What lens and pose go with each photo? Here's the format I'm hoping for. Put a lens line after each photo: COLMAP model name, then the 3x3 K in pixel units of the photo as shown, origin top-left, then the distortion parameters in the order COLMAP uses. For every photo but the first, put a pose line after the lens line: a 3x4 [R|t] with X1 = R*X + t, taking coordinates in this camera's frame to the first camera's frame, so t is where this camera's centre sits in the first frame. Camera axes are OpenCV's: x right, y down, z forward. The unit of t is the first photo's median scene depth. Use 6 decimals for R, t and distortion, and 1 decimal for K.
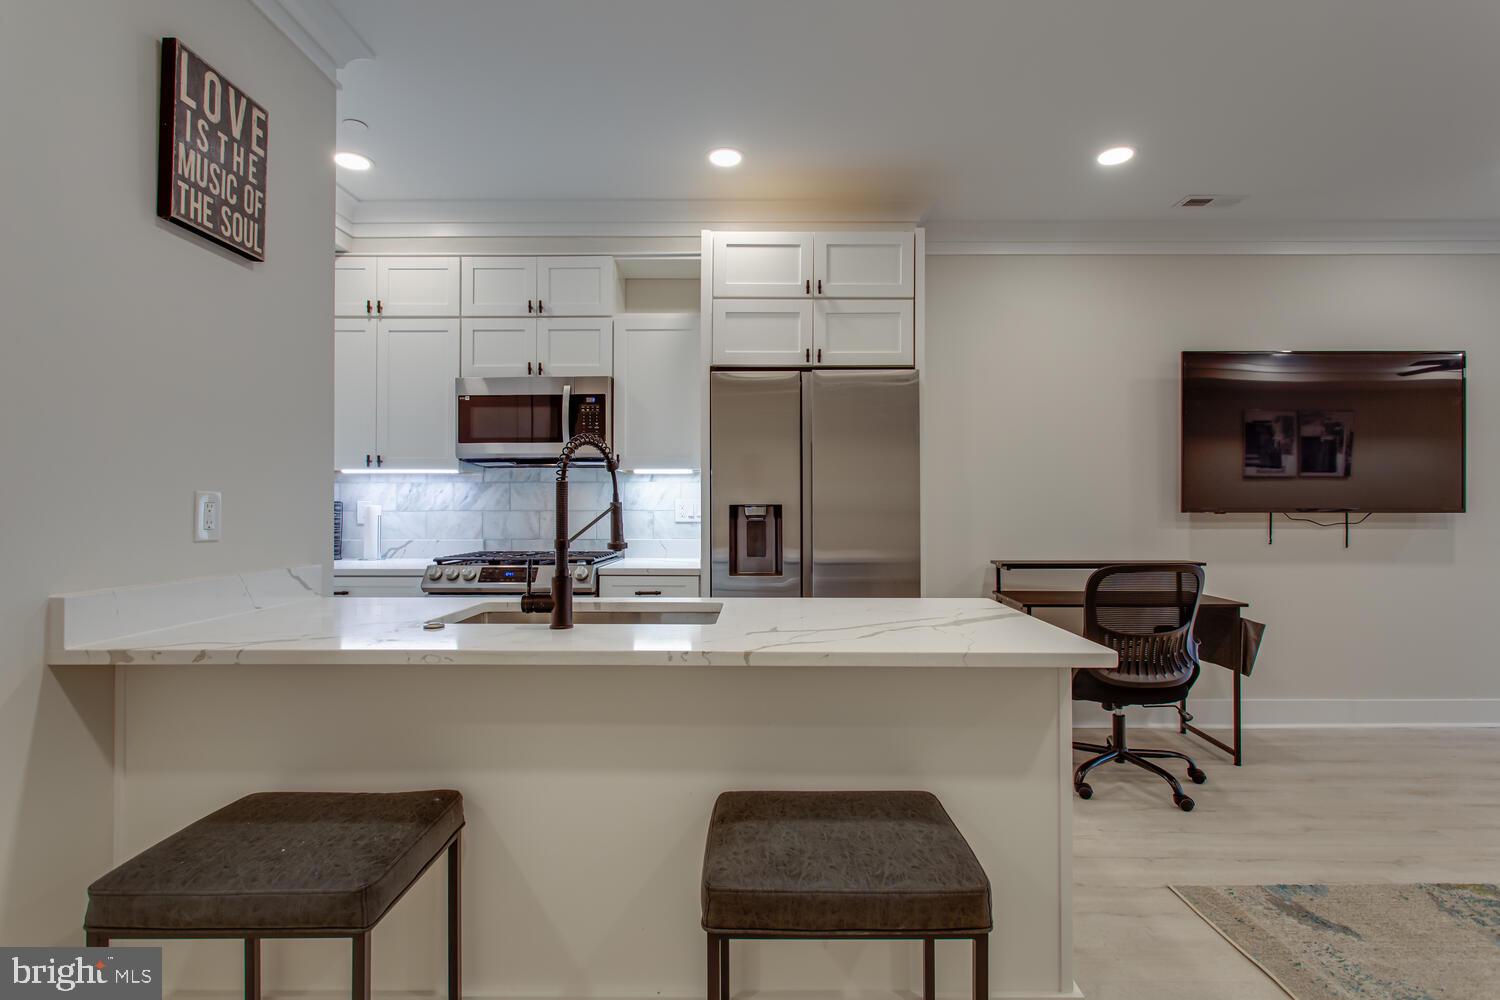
lens RADIAL K [[721.5, 0, 758.6], [0, 721.5, 500.1], [0, 0, 1]] dist [0.008775, -0.000899]
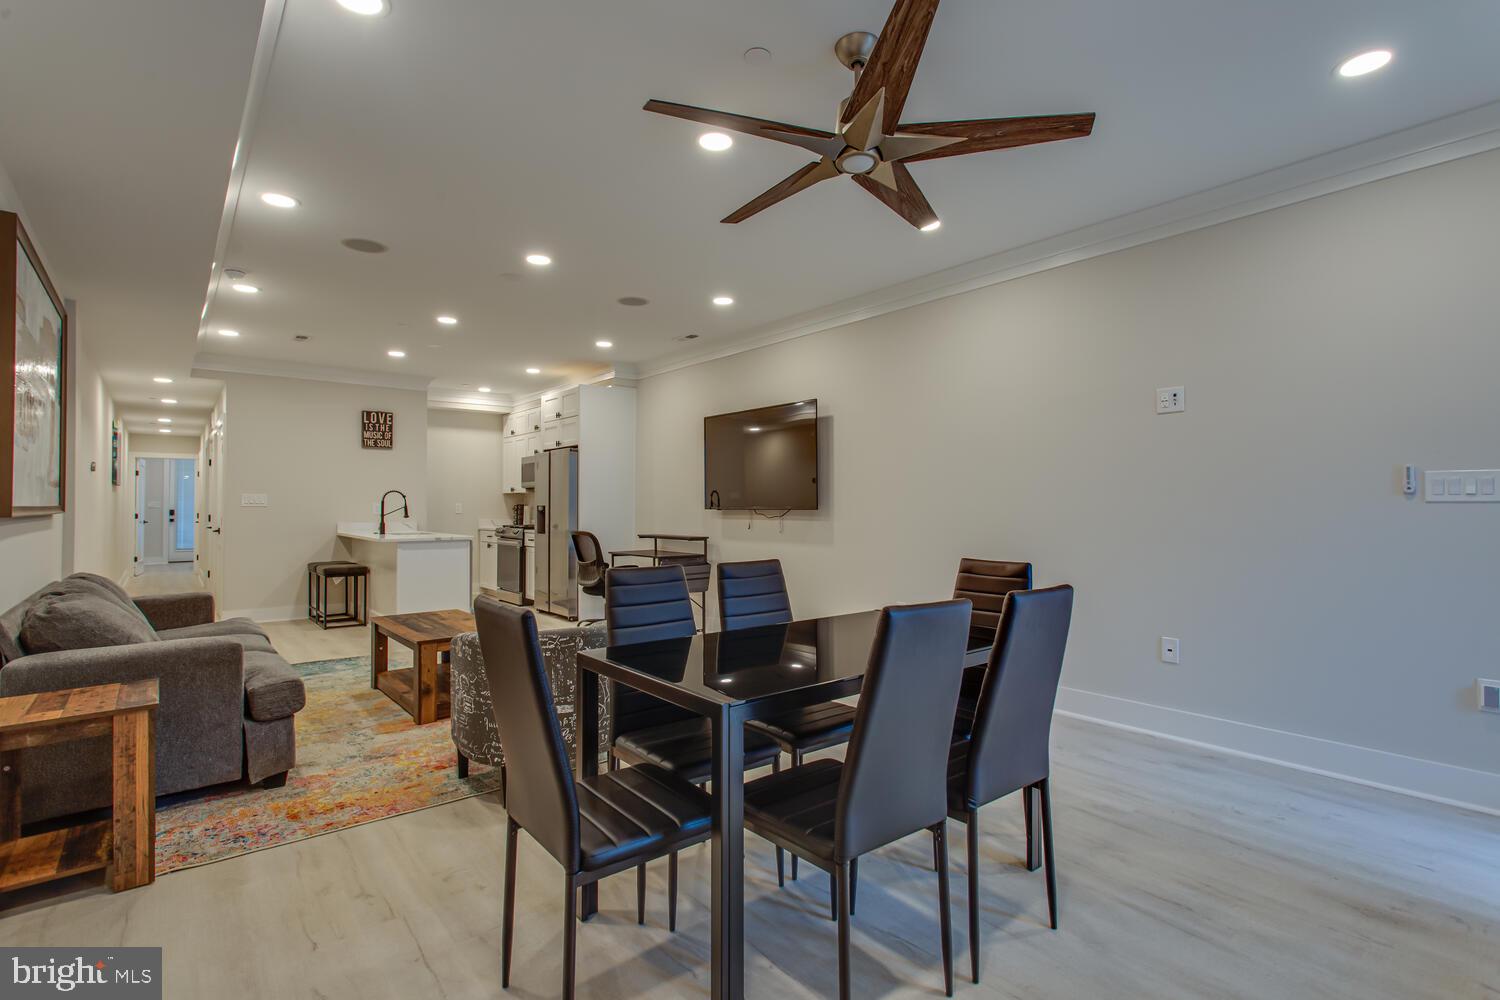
lens RADIAL K [[721.5, 0, 750.0], [0, 721.5, 494.4], [0, 0, 1]] dist [0.008775, -0.000899]
pose [[0.629434, -0.014550, -0.776918, 2.309592], [0.008115, 0.999893, -0.012152, 0.003372], [0.777012, 0.001344, 0.629485, -0.015918]]
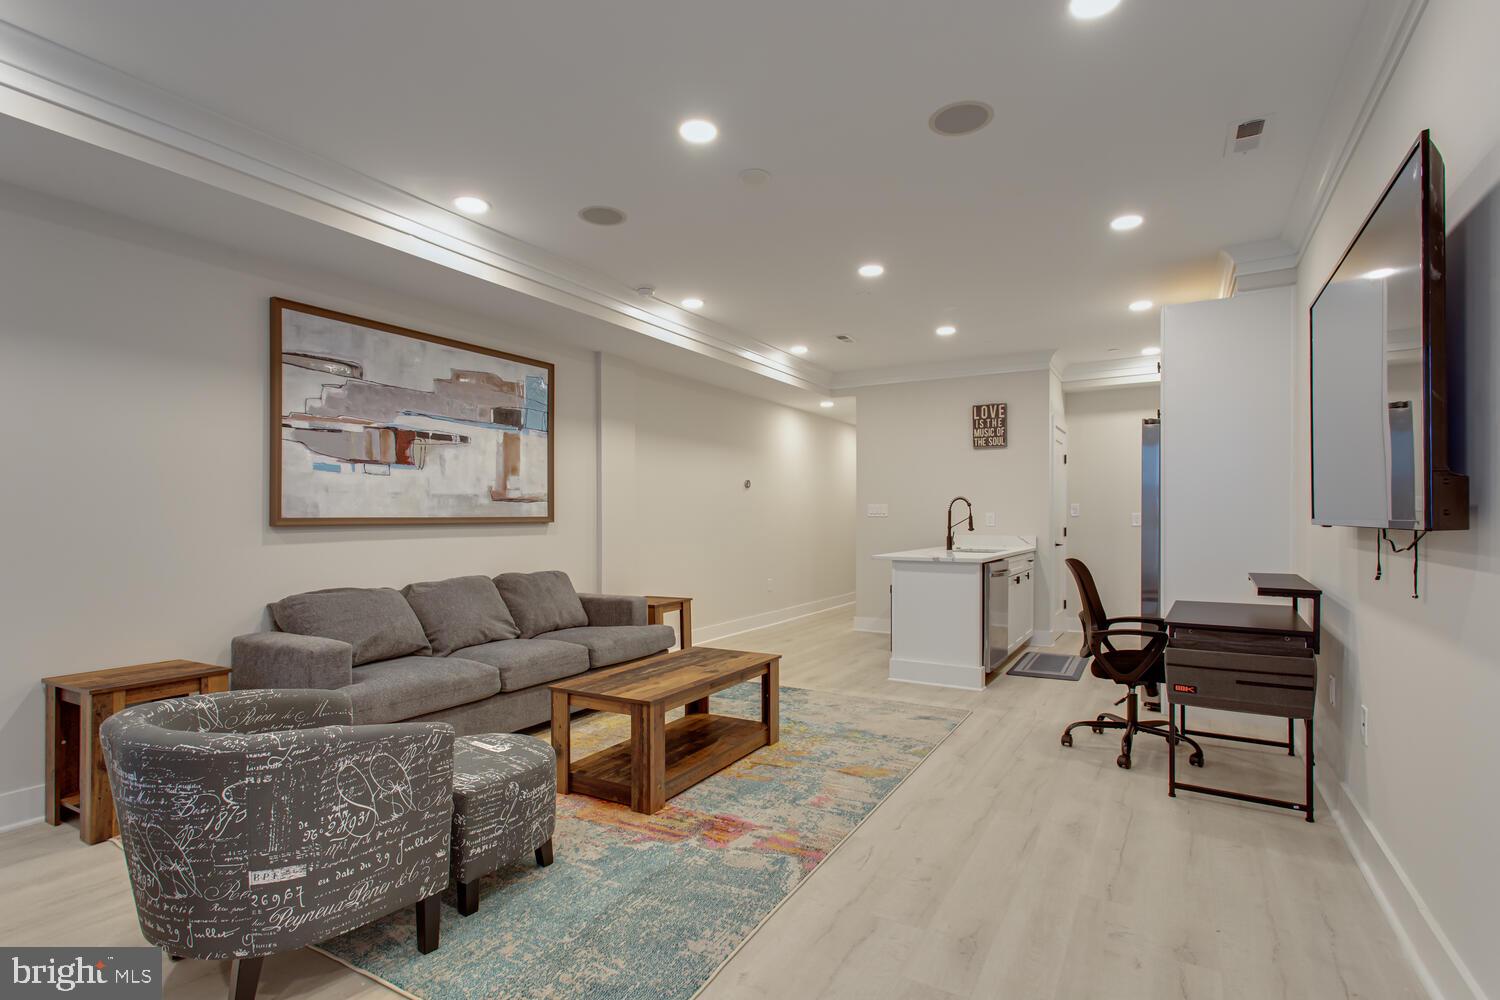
lens RADIAL K [[721.5, 0, 752.3], [0, 721.5, 513.6], [0, 0, 1]] dist [0.008775, -0.000899]
pose [[-0.505030, -0.005940, -0.863081, 1.732342], [0.004727, 0.999942, -0.009648, 0.011456], [0.863089, -0.008953, -0.504973, 1.009819]]
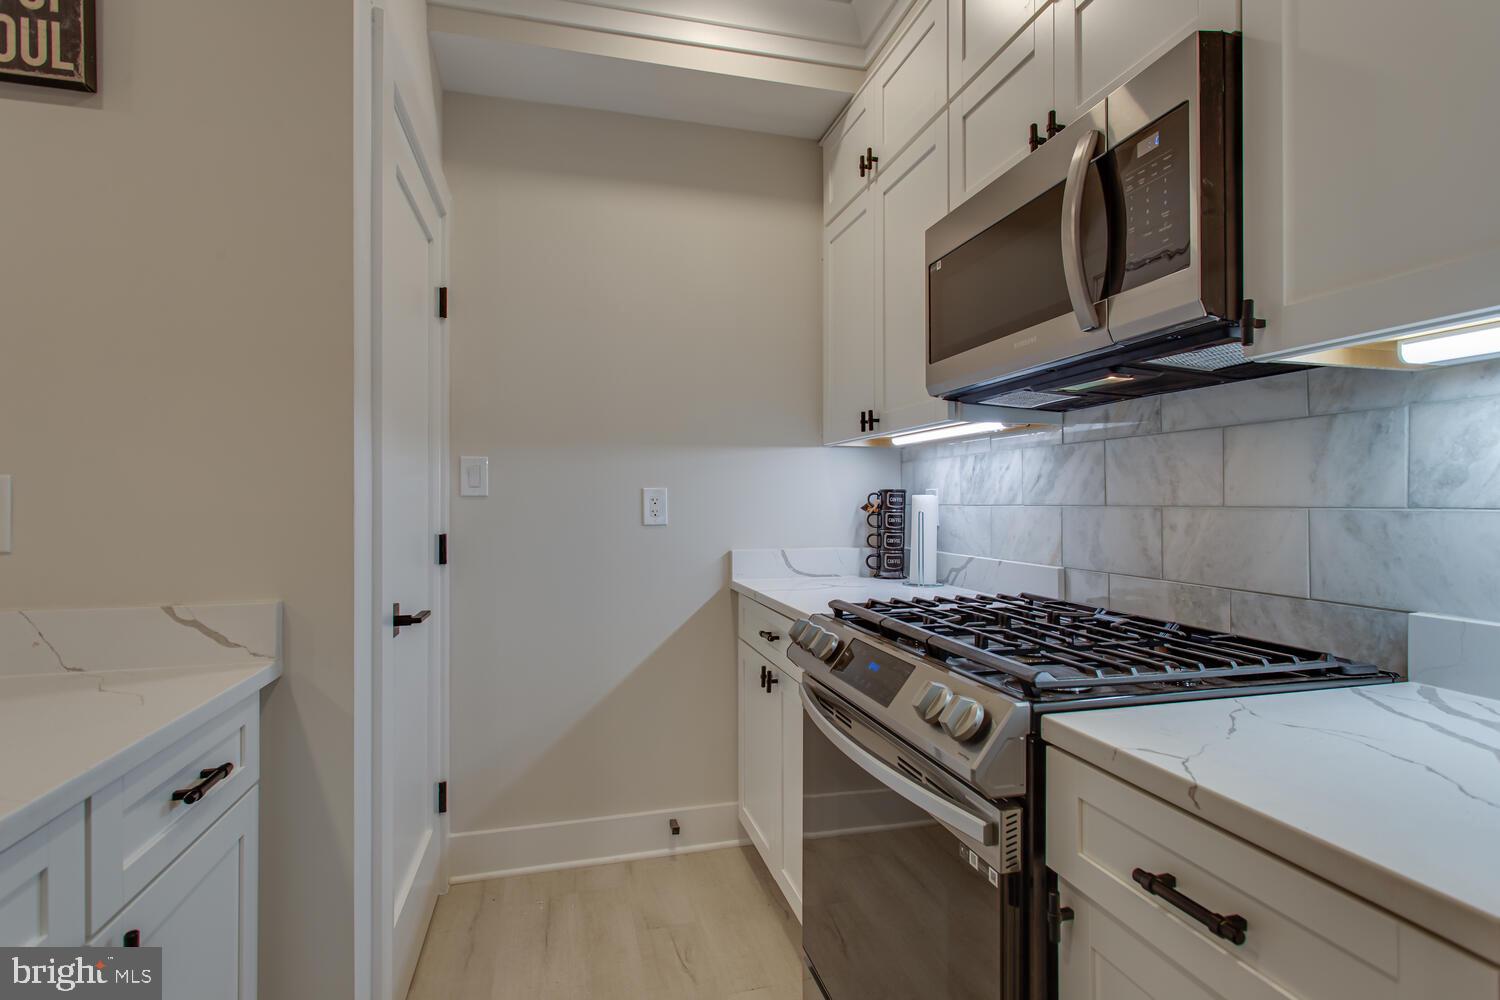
lens RADIAL K [[721.5, 0, 765.6], [0, 721.5, 494.2], [0, 0, 1]] dist [0.008775, -0.000899]
pose [[0.264600, -0.009368, -0.964313, 0.019902], [0.012256, 0.999905, -0.006351, 0.009727], [0.964280, -0.010138, 0.264689, 0.820511]]
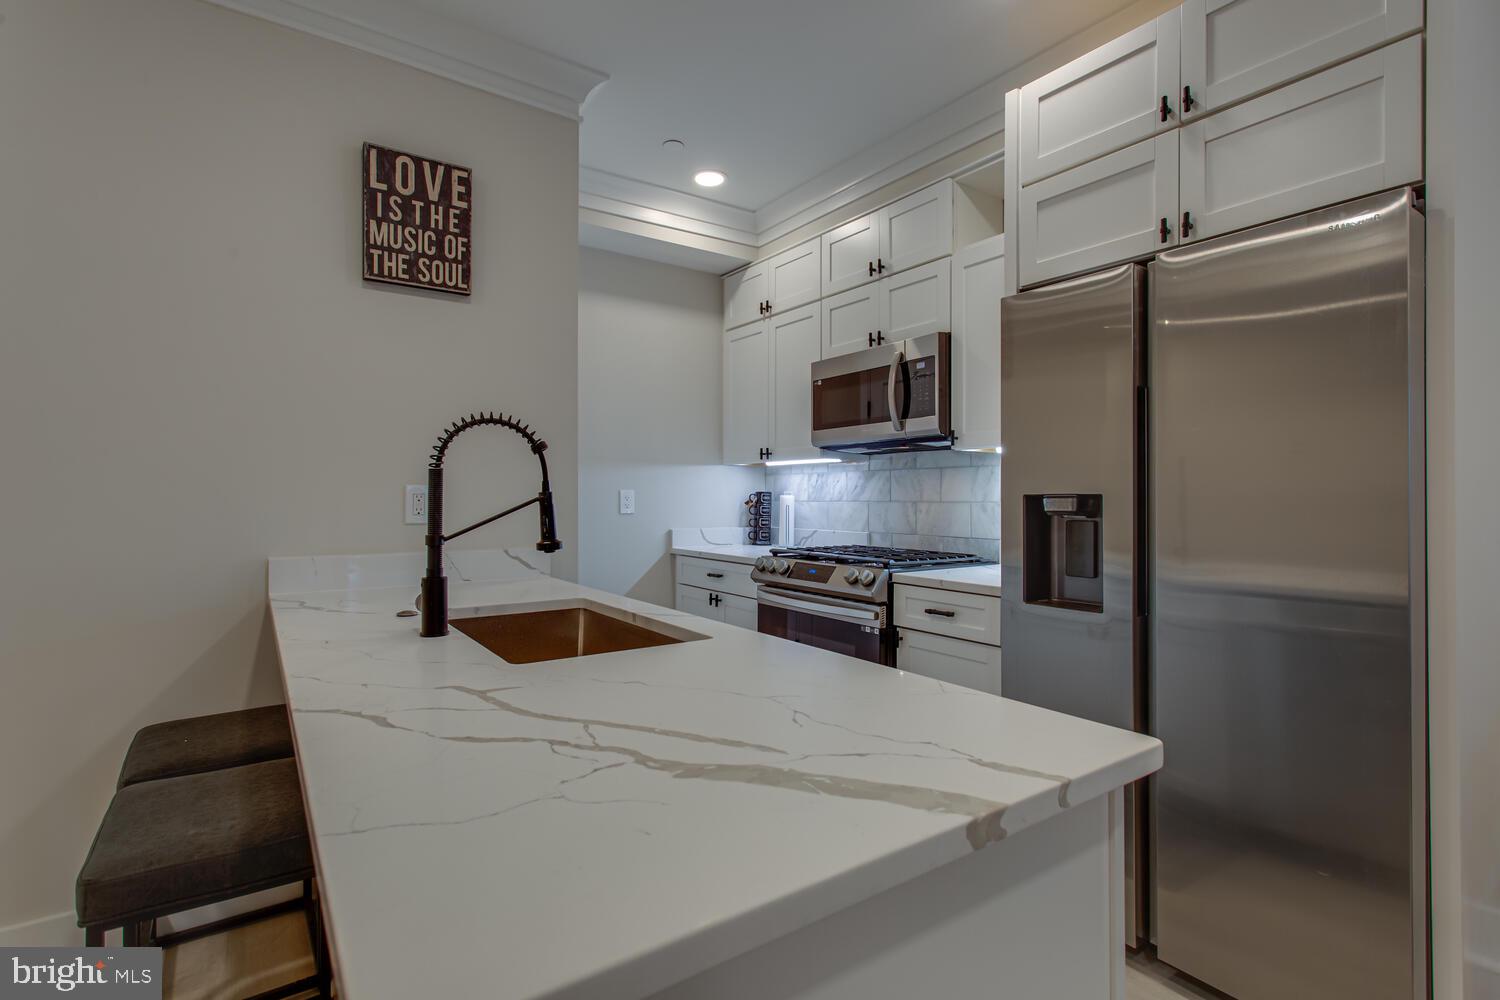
lens RADIAL K [[721.5, 0, 761.6], [0, 721.5, 494.1], [0, 0, 1]] dist [0.008775, -0.000899]
pose [[0.584396, -0.003552, -0.811461, 0.345105], [0.007684, 0.999970, 0.001157, 0.003949], [0.811432, -0.006911, 0.584405, 0.409612]]
